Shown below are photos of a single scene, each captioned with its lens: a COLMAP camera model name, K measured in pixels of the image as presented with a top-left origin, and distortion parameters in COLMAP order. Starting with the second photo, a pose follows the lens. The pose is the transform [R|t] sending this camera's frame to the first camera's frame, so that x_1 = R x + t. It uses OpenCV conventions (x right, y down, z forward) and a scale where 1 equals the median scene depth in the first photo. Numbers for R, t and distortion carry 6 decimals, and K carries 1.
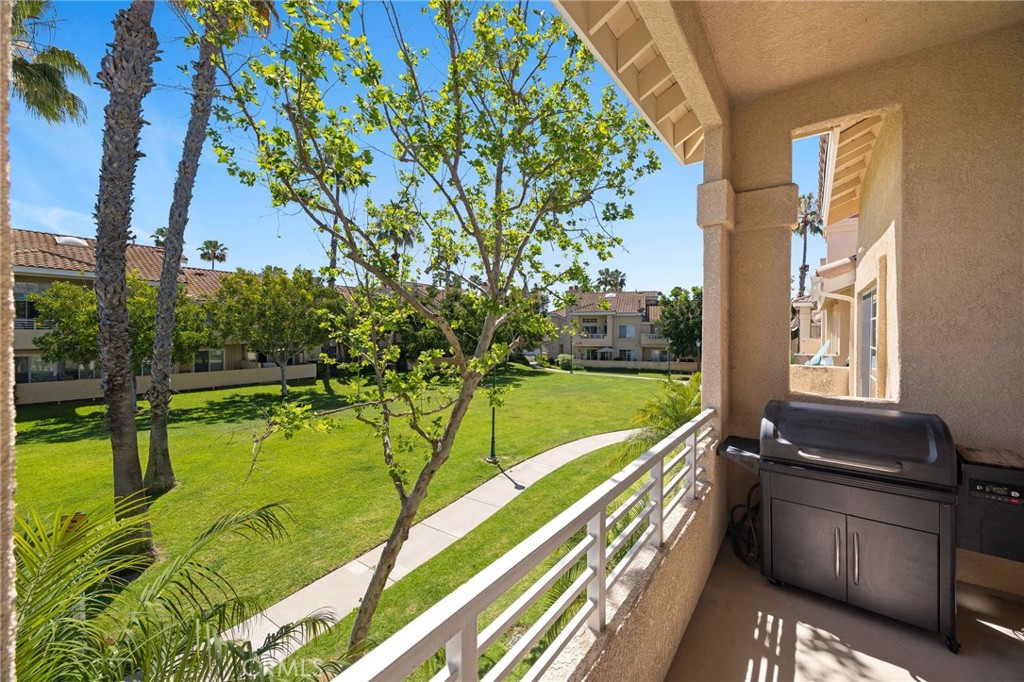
lens RADIAL K [[392.1, 0, 512.0], [0, 392.1, 341.0], [0, 0, 1]] dist [0.001734, 0.000017]
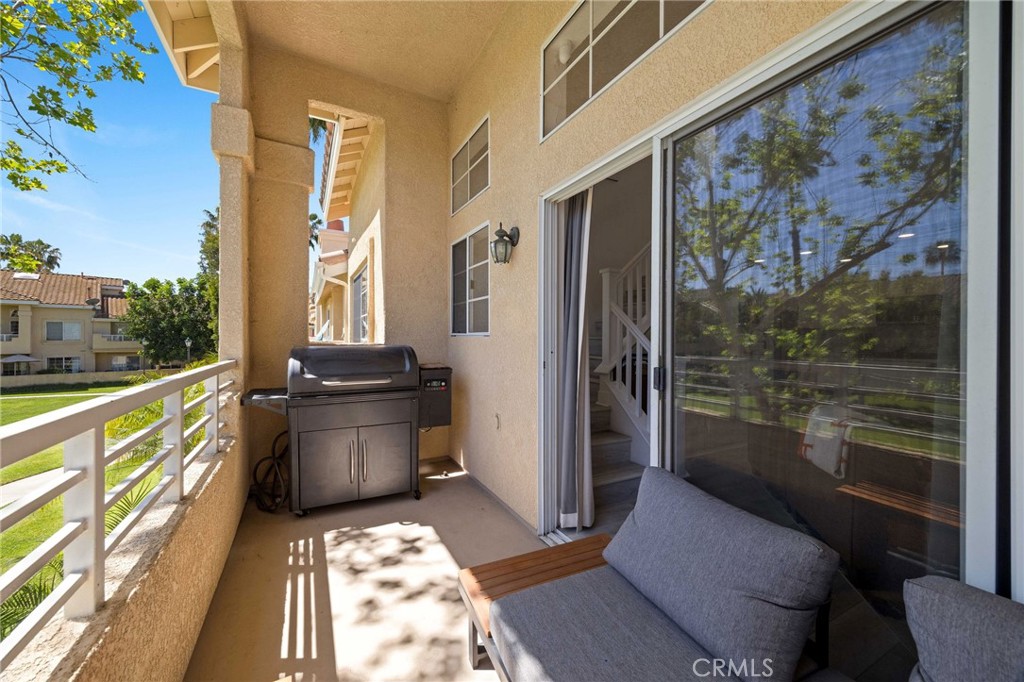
lens RADIAL K [[392.1, 0, 512.0], [0, 392.1, 341.0], [0, 0, 1]] dist [0.001734, 0.000017]
pose [[0.422283, -0.004499, 0.906453, -0.039446], [0.006053, 0.999979, 0.002143, 0.152420], [-0.906444, 0.004582, 0.422301, 0.047621]]
